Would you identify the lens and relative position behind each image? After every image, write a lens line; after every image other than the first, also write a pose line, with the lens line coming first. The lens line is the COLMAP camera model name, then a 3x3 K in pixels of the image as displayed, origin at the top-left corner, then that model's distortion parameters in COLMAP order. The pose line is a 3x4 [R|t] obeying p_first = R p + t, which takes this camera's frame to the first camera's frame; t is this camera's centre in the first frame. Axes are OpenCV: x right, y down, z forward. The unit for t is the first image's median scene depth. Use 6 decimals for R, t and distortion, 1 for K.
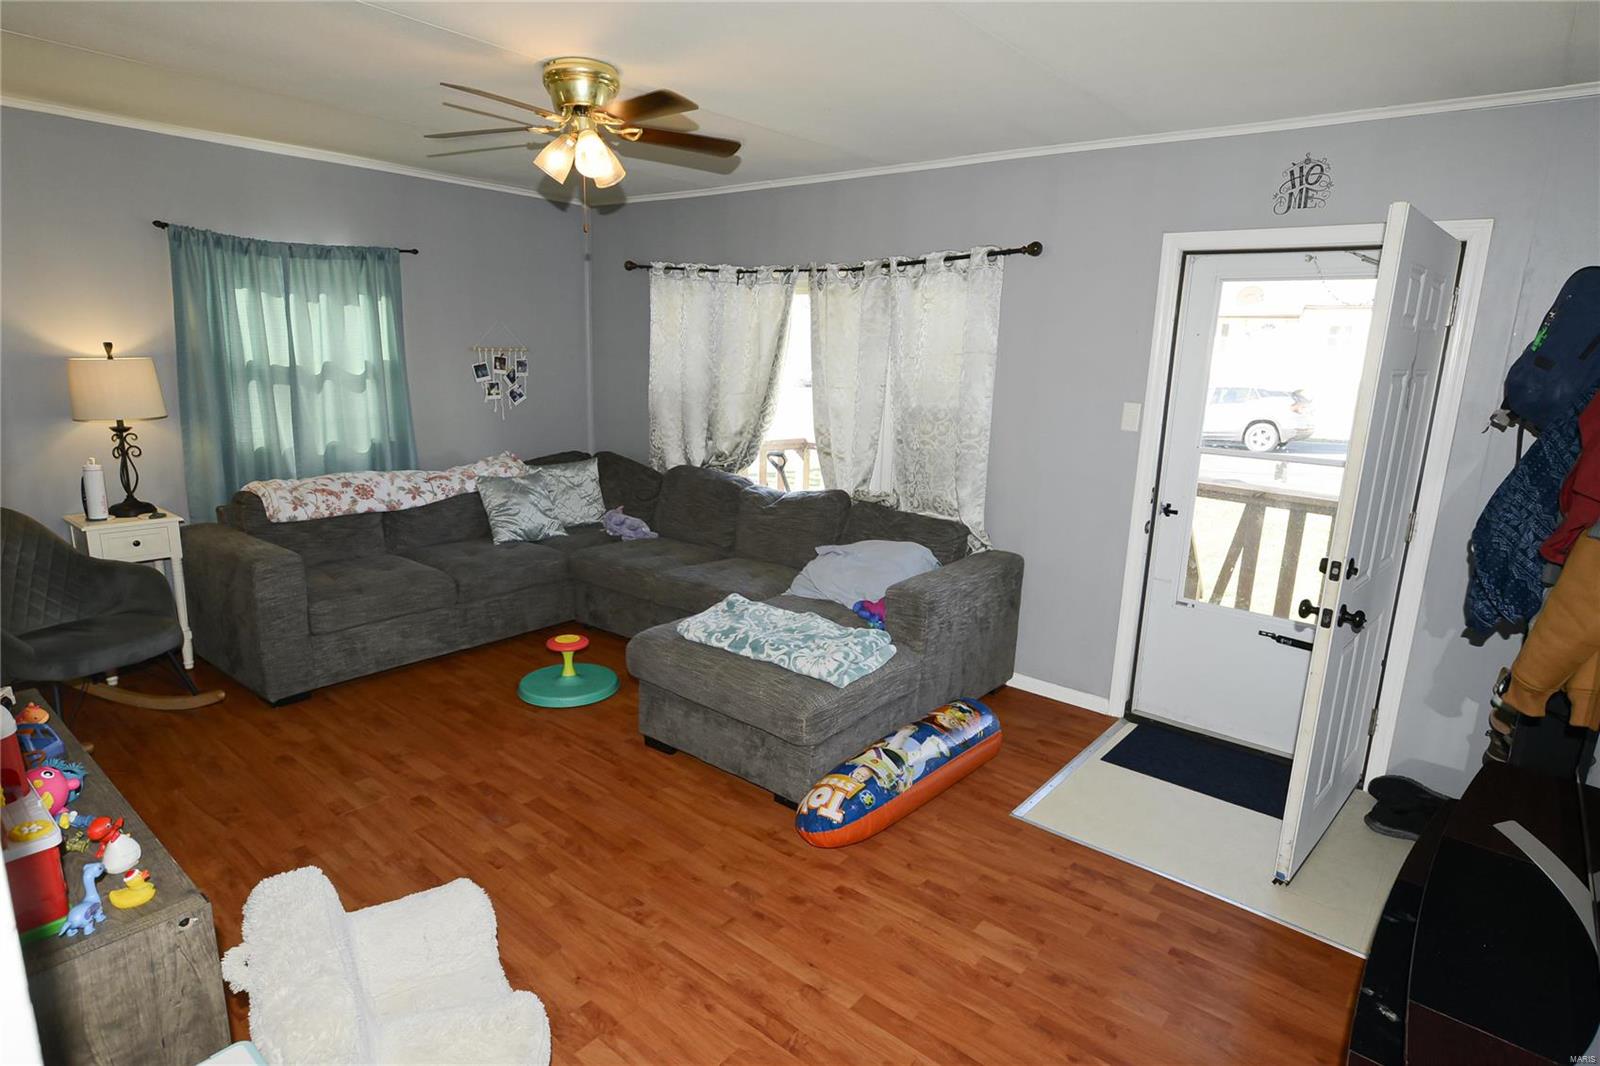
lens RADIAL K [[848.4, 0, 800.0], [0, 848.4, 534.6], [0, 0, 1]] dist [-0.014765, -0.000241]
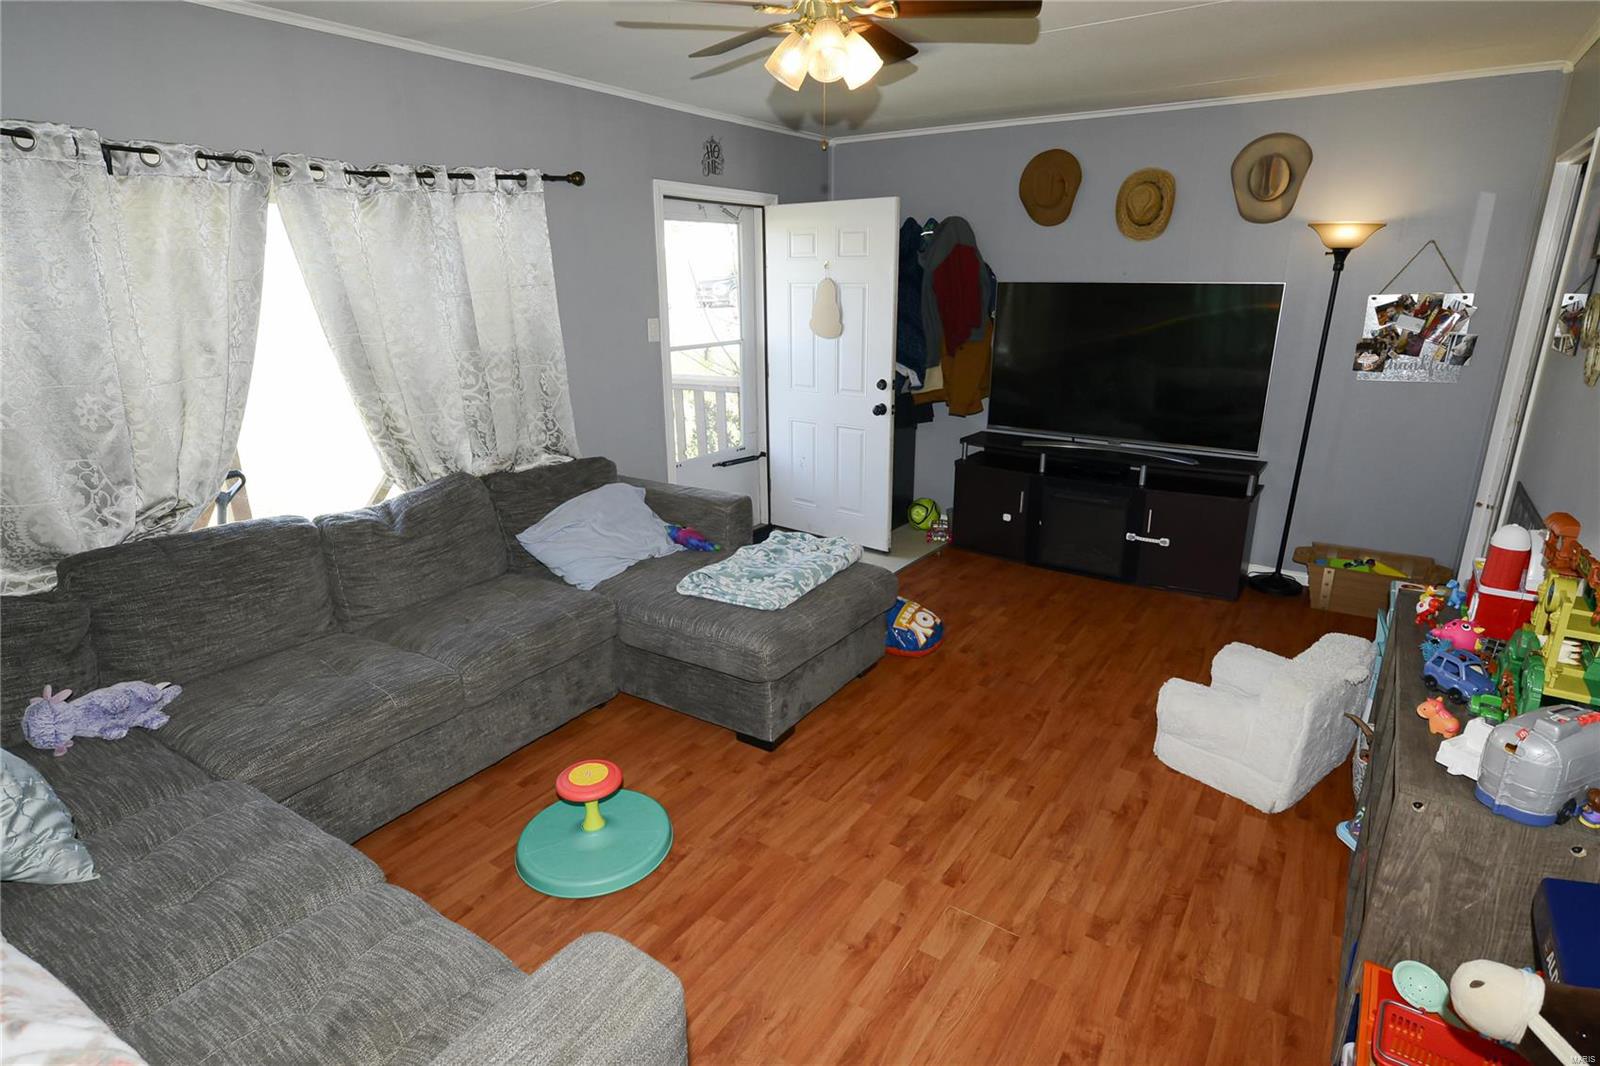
lens RADIAL K [[848.4, 0, 800.2], [0, 848.4, 534.6], [0, 0, 1]] dist [-0.014765, -0.000241]
pose [[-0.091718, -0.324883, 0.941296, -1.008712], [0.214374, 0.916674, 0.337273, -0.267814], [-0.972436, 0.232724, -0.014429, 0.996981]]
